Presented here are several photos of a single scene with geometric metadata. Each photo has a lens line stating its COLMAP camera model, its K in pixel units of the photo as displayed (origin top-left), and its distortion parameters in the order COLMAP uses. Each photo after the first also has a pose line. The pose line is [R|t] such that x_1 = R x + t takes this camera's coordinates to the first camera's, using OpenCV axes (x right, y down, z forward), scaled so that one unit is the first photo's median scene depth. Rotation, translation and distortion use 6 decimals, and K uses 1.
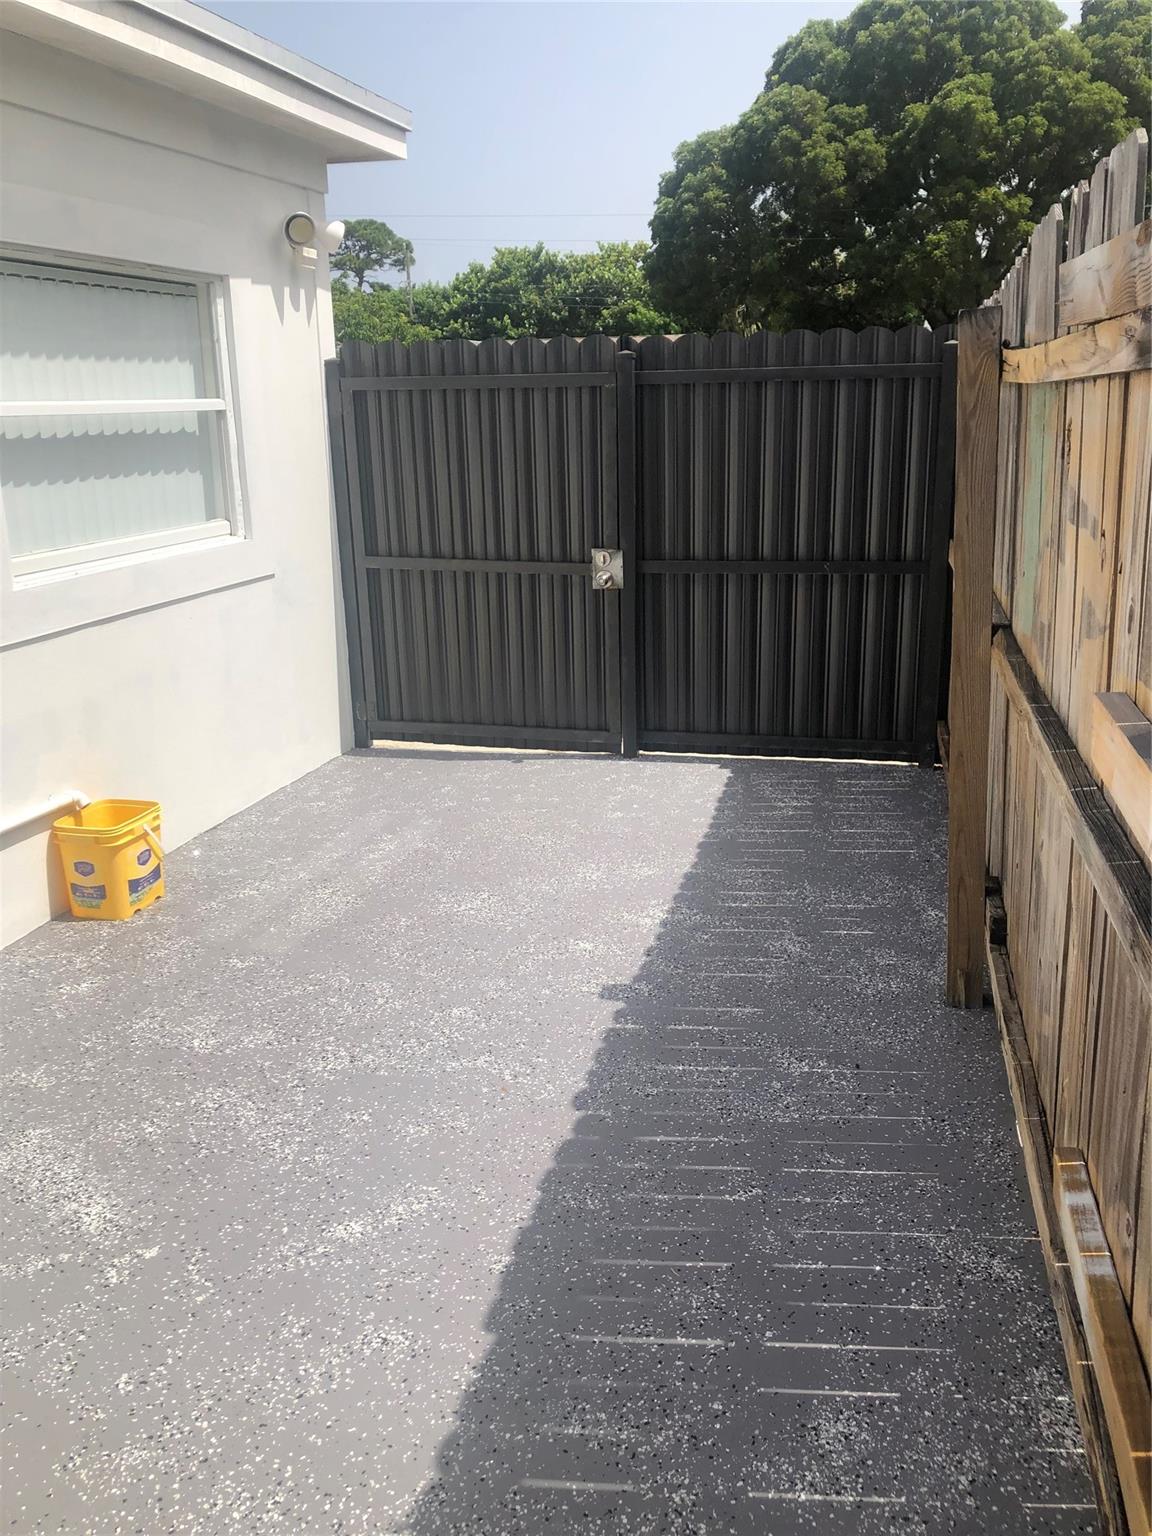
lens RADIAL K [[1300.6, 0, 574.4], [0, 1300.6, 769.7], [0, 0, 1]] dist [0.063236, -0.009707]
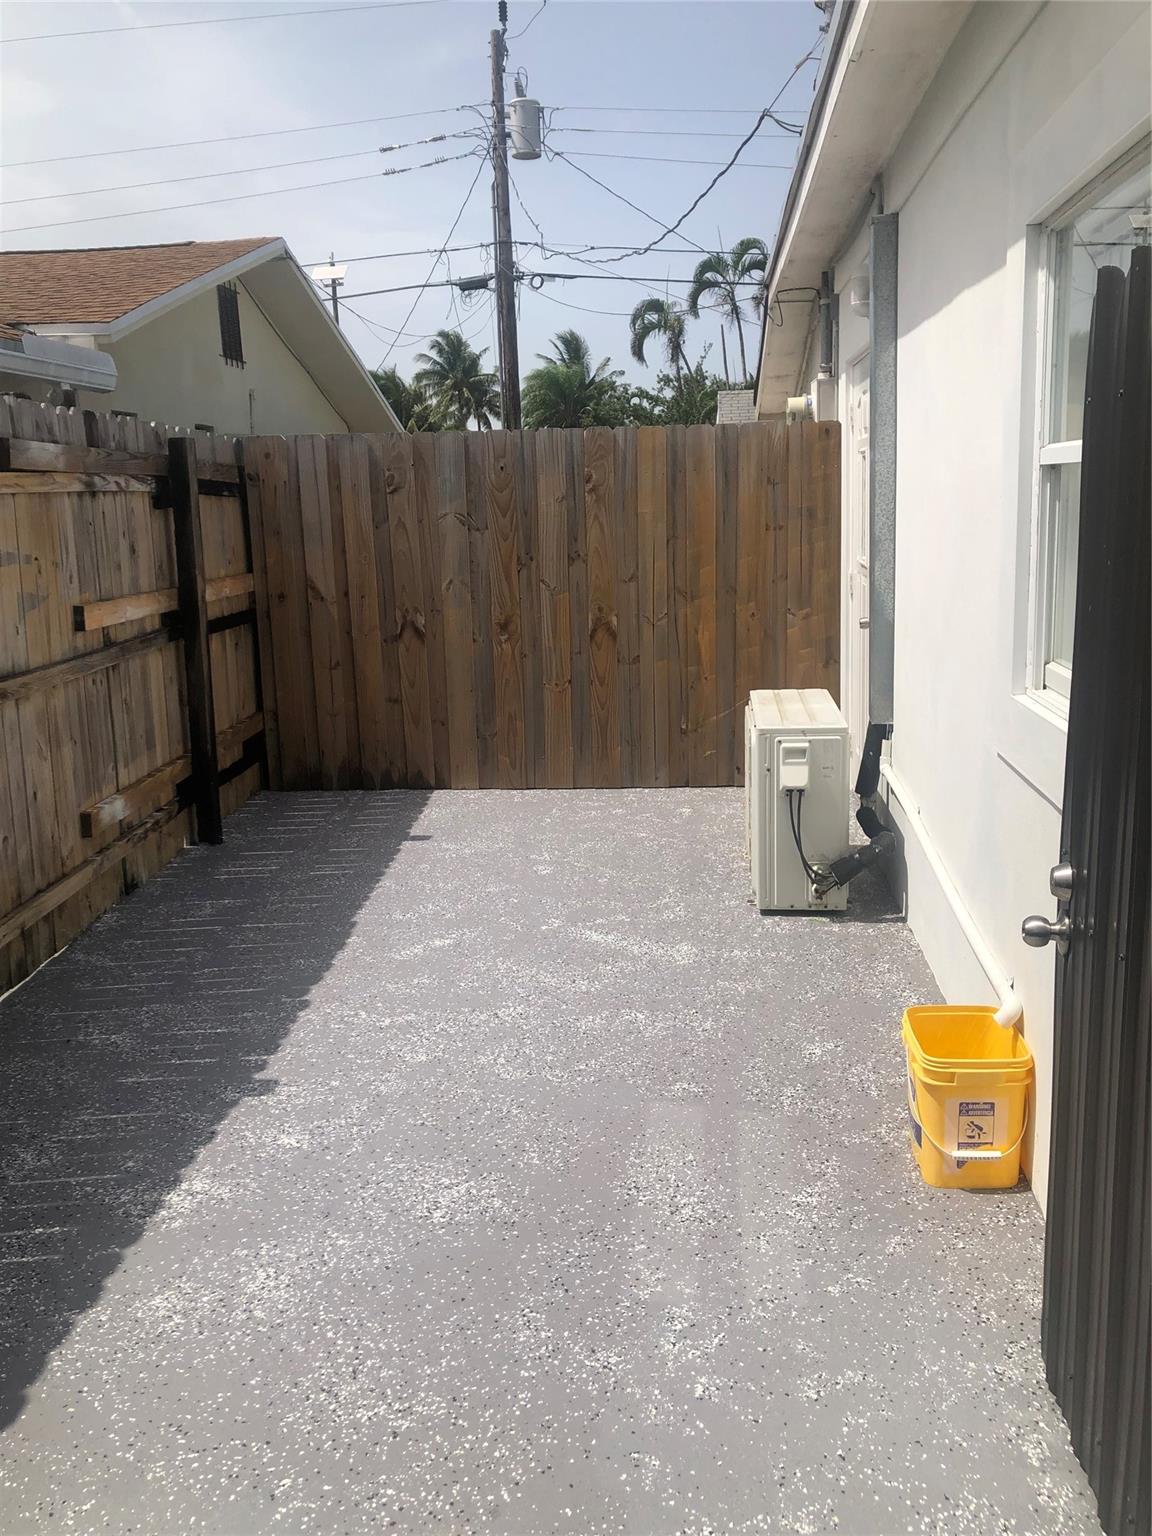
lens RADIAL K [[1300.6, 0, 577.6], [0, 1300.6, 760.1], [0, 0, 1]] dist [0.063236, -0.009707]
pose [[-0.981814, 0.094293, -0.164774, -0.066020], [0.007056, 0.885458, 0.464667, -0.528821], [0.189715, 0.455054, -0.870020, 1.897551]]
